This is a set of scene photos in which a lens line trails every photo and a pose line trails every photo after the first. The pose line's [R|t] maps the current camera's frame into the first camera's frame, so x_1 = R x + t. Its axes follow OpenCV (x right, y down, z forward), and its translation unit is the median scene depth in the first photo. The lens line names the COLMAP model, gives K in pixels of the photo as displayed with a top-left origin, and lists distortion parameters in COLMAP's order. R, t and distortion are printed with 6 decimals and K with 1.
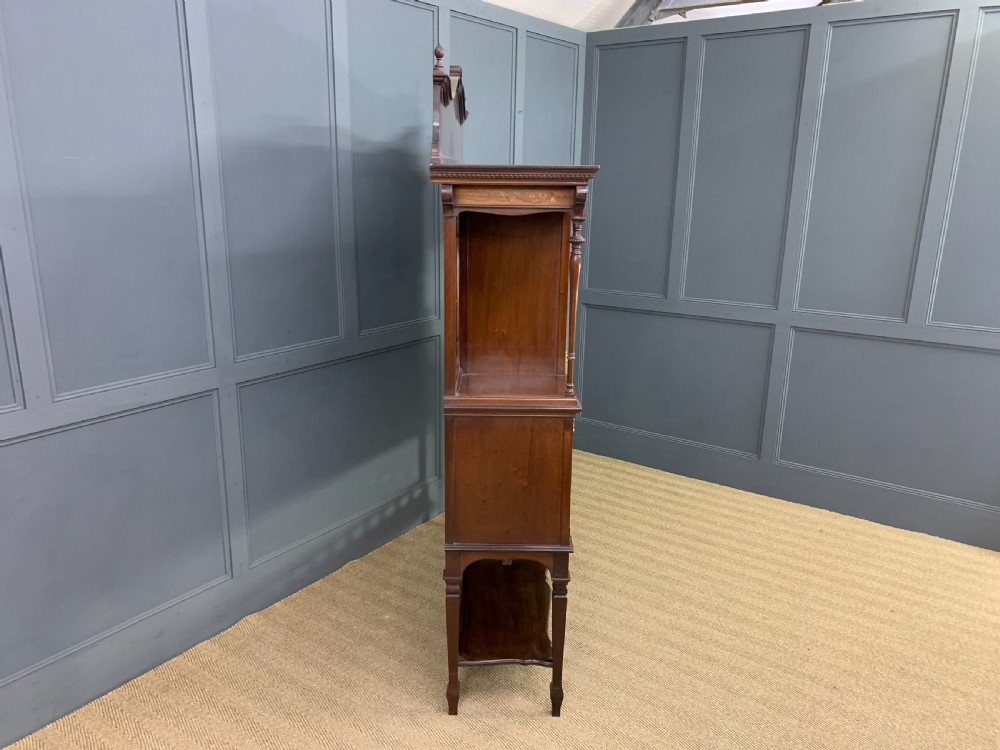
lens RADIAL K [[761.2, 0, 498.4], [0, 761.2, 380.7], [0, 0, 1]] dist [0.039017, -0.021479]
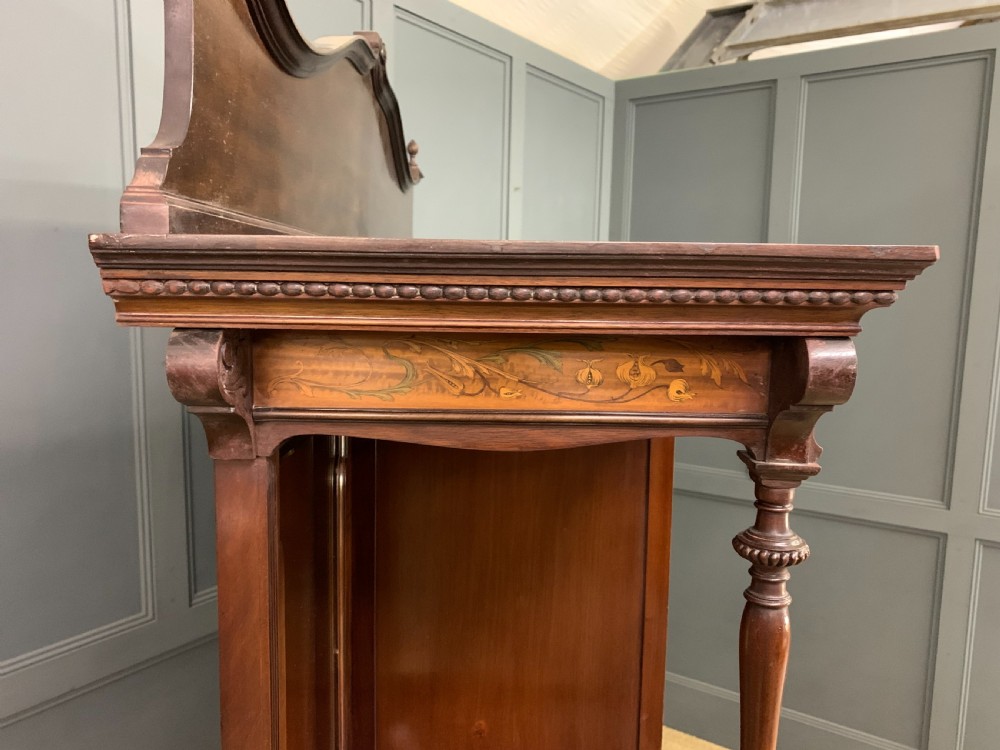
lens RADIAL K [[761.2, 0, 500.2], [0, 761.2, 377.9], [0, 0, 1]] dist [0.039017, -0.021479]
pose [[0.999910, 0.001718, 0.013329, 0.013007], [0.000223, 0.989542, -0.144243, -0.203616], [-0.013437, 0.144233, 0.989453, 0.754622]]
